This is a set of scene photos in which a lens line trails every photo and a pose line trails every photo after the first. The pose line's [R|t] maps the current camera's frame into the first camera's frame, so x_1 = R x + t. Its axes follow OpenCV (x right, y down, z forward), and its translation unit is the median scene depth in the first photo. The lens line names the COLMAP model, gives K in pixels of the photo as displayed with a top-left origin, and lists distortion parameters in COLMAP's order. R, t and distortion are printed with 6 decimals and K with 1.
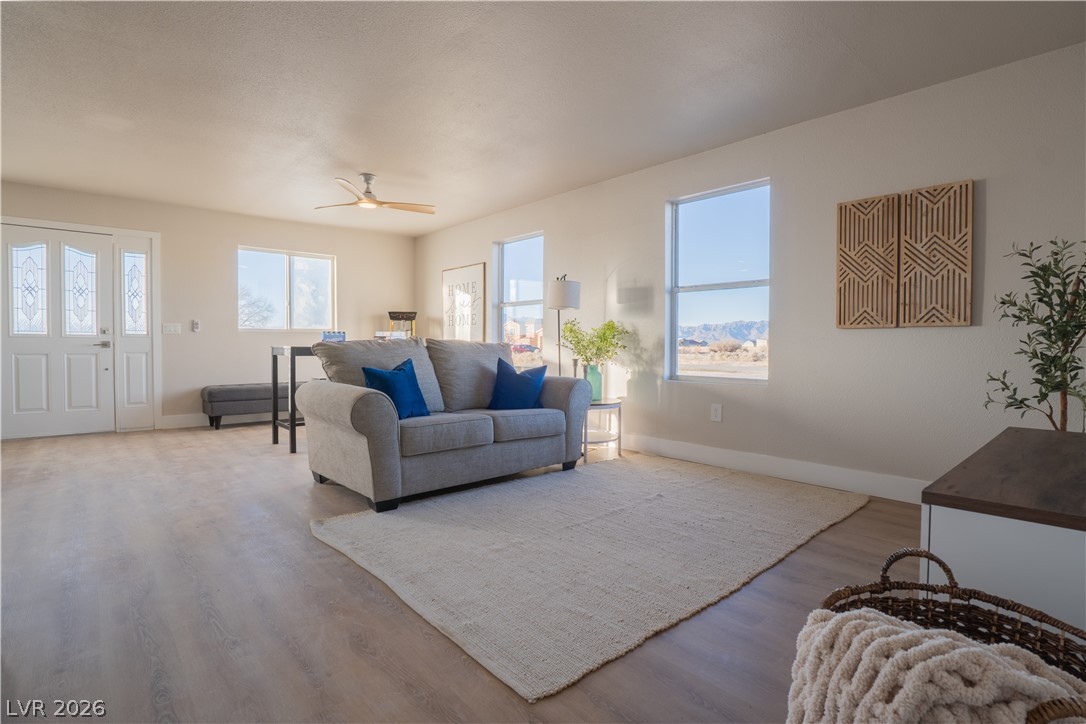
lens RADIAL K [[532.4, 0, 543.0], [0, 532.4, 362.0], [0, 0, 1]] dist [-0.039218, 0.007553]
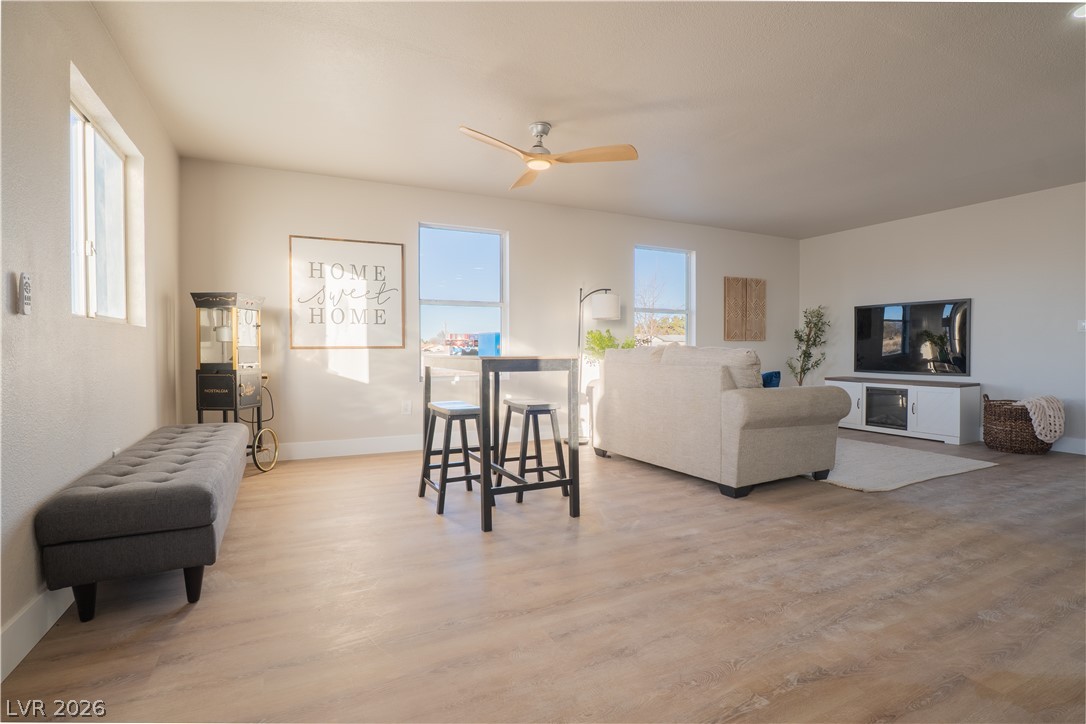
lens RADIAL K [[532.4, 0, 543.0], [0, 532.4, 362.0], [0, 0, 1]] dist [-0.039218, 0.007553]
pose [[0.252715, -0.028559, 0.967119, -1.585558], [0.035842, 0.999155, 0.020139, -0.050930], [-0.966877, 0.029574, 0.253525, 1.221591]]
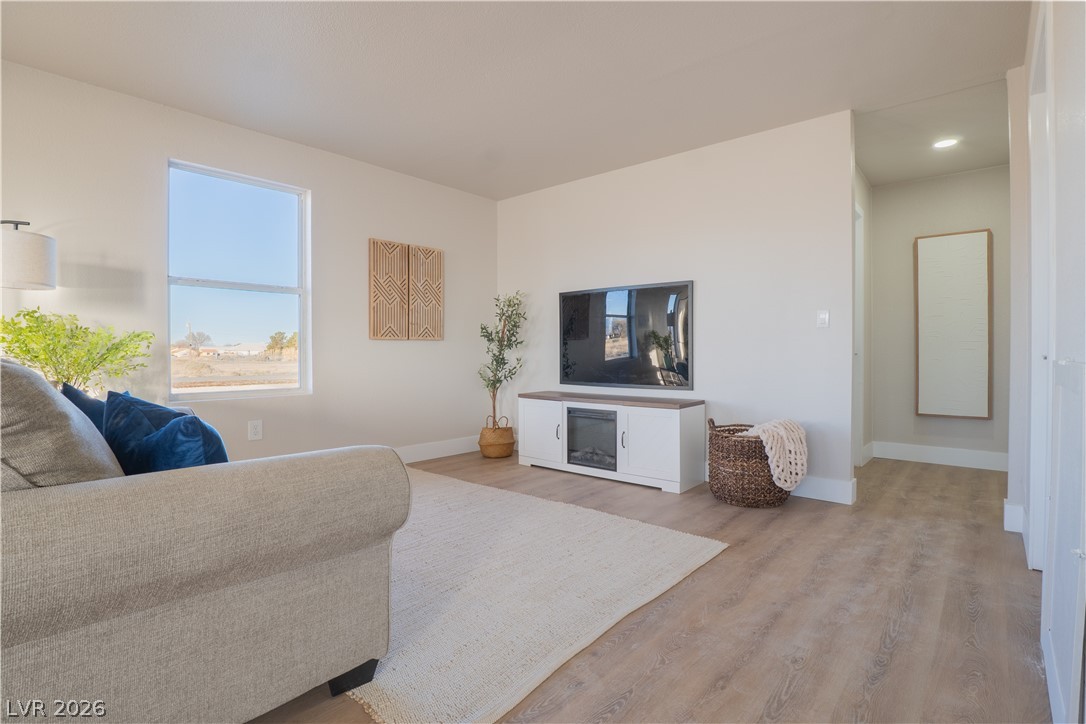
lens RADIAL K [[532.4, 0, 543.0], [0, 532.4, 362.0], [0, 0, 1]] dist [-0.039218, 0.007553]
pose [[-0.134787, -0.021324, 0.990645, -0.765426], [0.034910, 0.999046, 0.026255, -0.030685], [-0.990259, 0.038122, -0.133914, 0.813694]]
